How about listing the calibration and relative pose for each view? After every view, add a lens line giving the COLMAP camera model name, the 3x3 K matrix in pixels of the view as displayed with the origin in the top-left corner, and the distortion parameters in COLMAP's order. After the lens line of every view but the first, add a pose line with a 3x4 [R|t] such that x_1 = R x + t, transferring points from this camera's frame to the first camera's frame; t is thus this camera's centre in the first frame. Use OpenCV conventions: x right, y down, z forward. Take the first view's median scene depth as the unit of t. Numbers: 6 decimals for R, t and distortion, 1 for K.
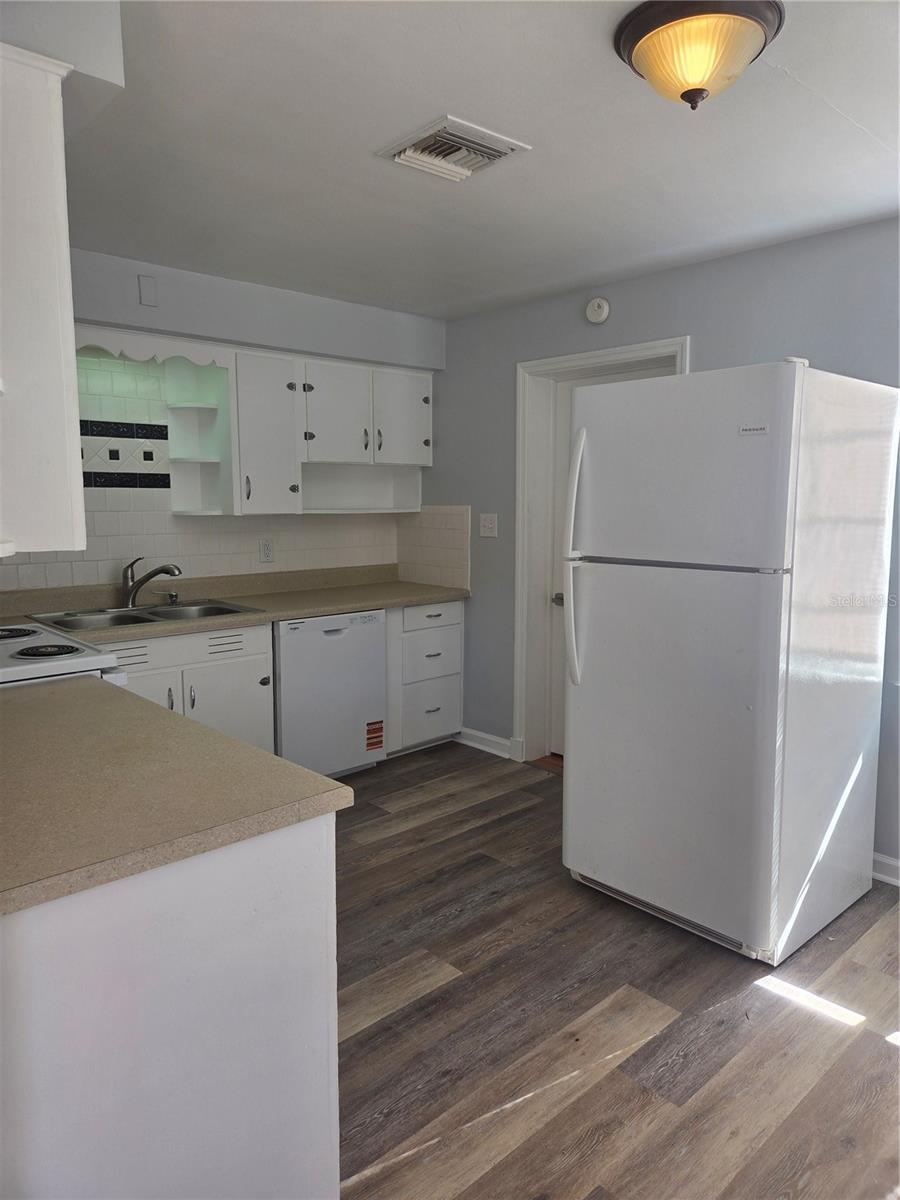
lens RADIAL K [[801.5, 0, 455.7], [0, 801.5, 588.2], [0, 0, 1]] dist [0.063542, -0.048928]
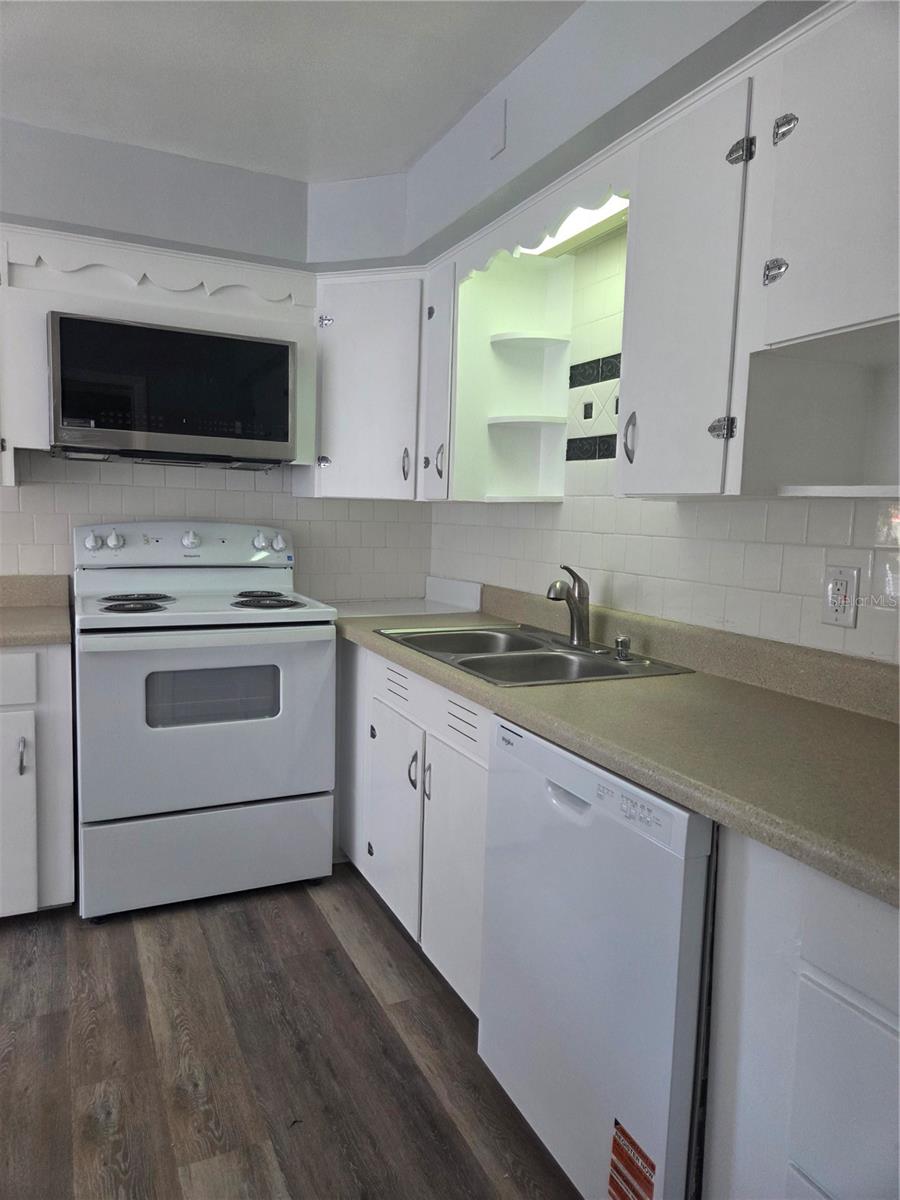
lens RADIAL K [[801.5, 0, 439.2], [0, 801.5, 597.5], [0, 0, 1]] dist [0.063542, -0.048928]
pose [[-0.314056, 0.090606, -0.945071, 0.315039], [-0.135619, 0.980946, 0.139113, -0.118358], [0.939668, 0.171859, -0.295784, 1.488474]]
